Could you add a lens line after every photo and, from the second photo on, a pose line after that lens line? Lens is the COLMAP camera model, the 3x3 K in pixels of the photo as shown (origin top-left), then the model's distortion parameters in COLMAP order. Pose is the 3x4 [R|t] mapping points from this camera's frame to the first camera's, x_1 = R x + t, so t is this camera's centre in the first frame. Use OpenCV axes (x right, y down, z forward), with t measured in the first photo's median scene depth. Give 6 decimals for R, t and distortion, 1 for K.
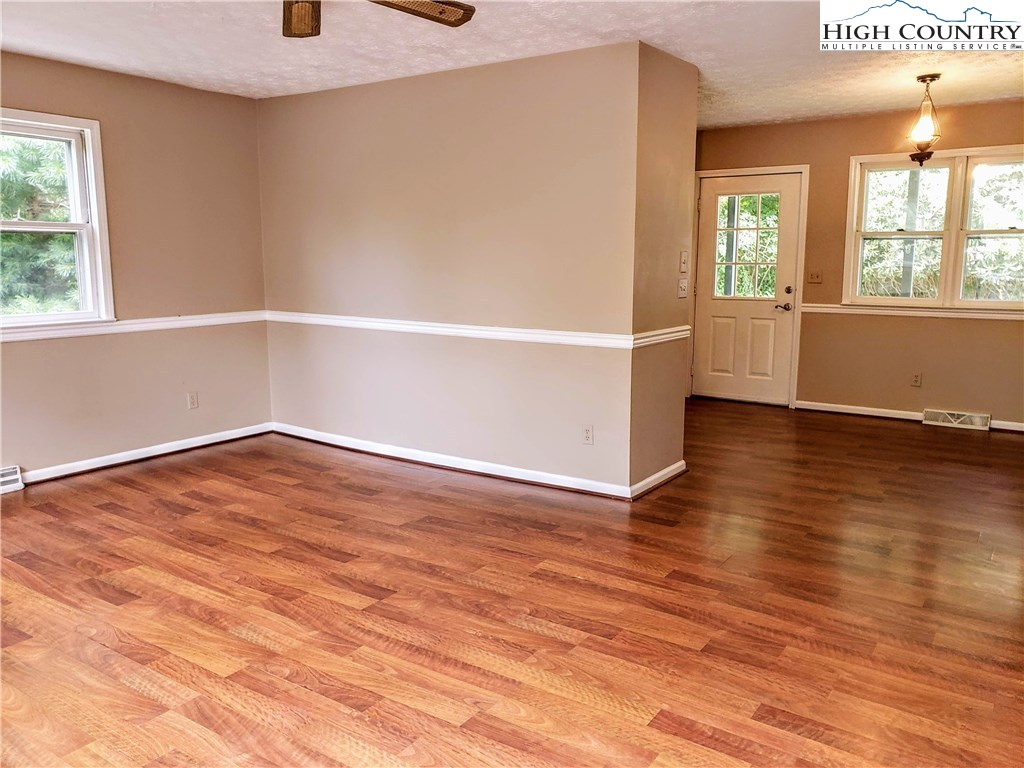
lens RADIAL K [[792.4, 0, 512.5], [0, 792.4, 383.2], [0, 0, 1]] dist [0.026511, -0.003111]
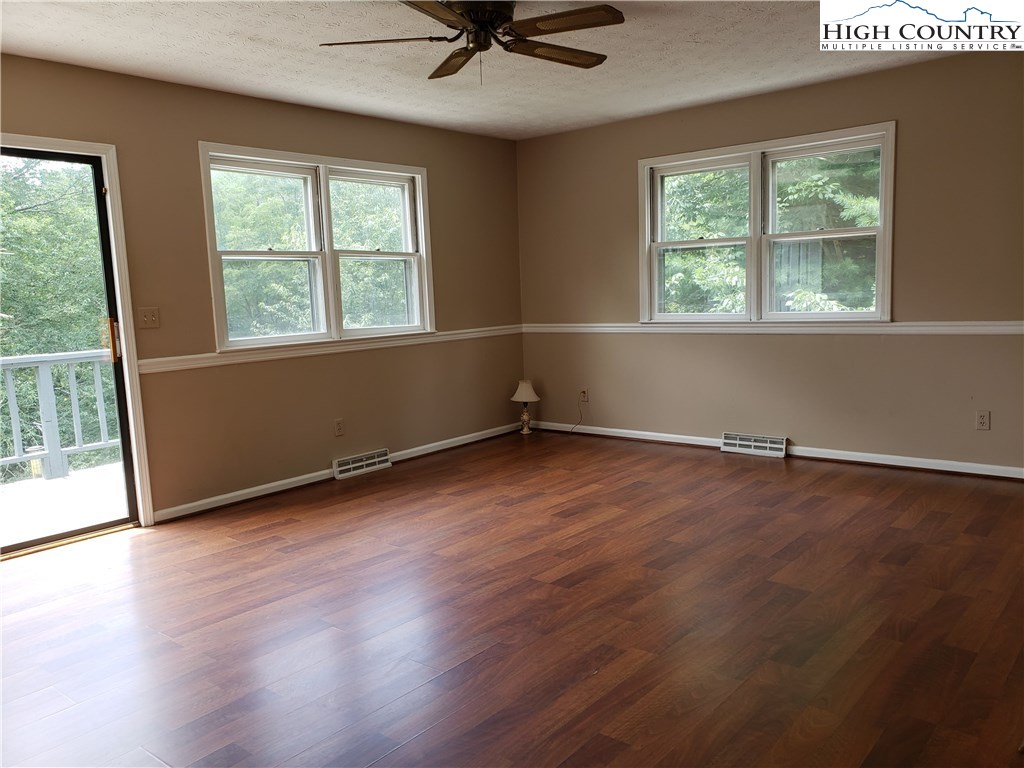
lens RADIAL K [[792.4, 0, 514.2], [0, 792.4, 389.4], [0, 0, 1]] dist [0.026511, -0.003111]
pose [[-0.100524, 0.125597, -0.986975, 0.742889], [-0.113313, 0.984100, 0.136772, -0.108156], [0.988461, 0.125586, -0.084694, 0.870257]]
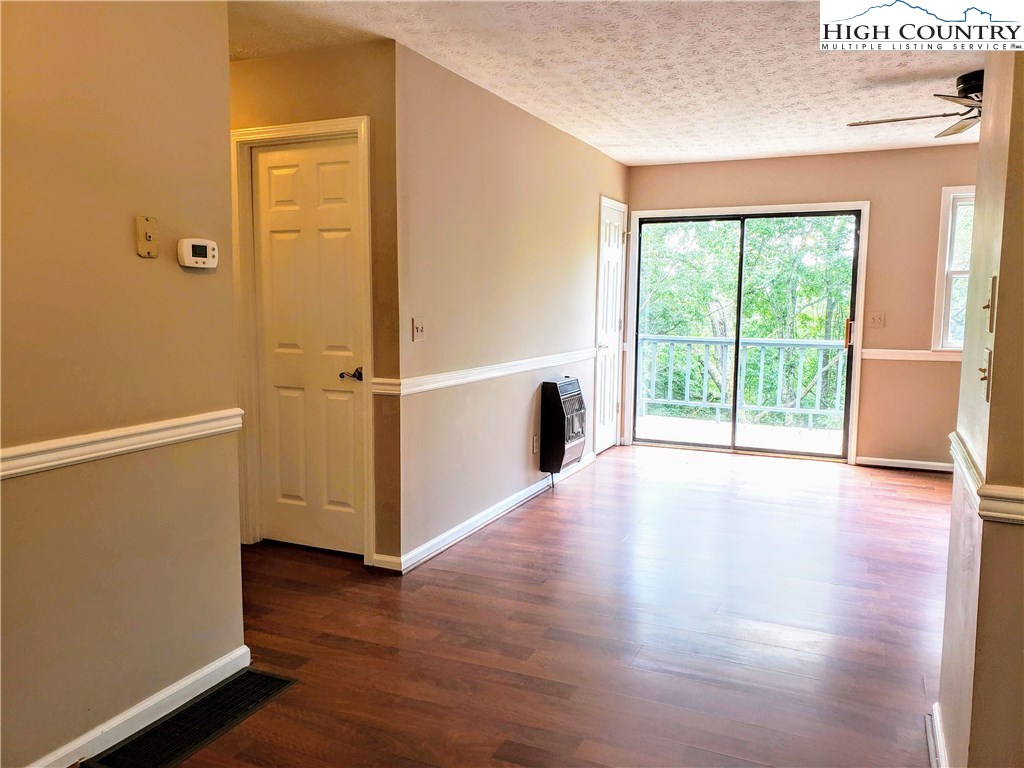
lens RADIAL K [[792.4, 0, 510.6], [0, 792.4, 380.6], [0, 0, 1]] dist [0.026511, -0.003111]
pose [[-0.989716, 0.007102, -0.142867, 0.431570], [-0.029445, 0.967262, 0.252066, -0.465765], [0.139980, 0.253681, -0.957106, 2.854251]]
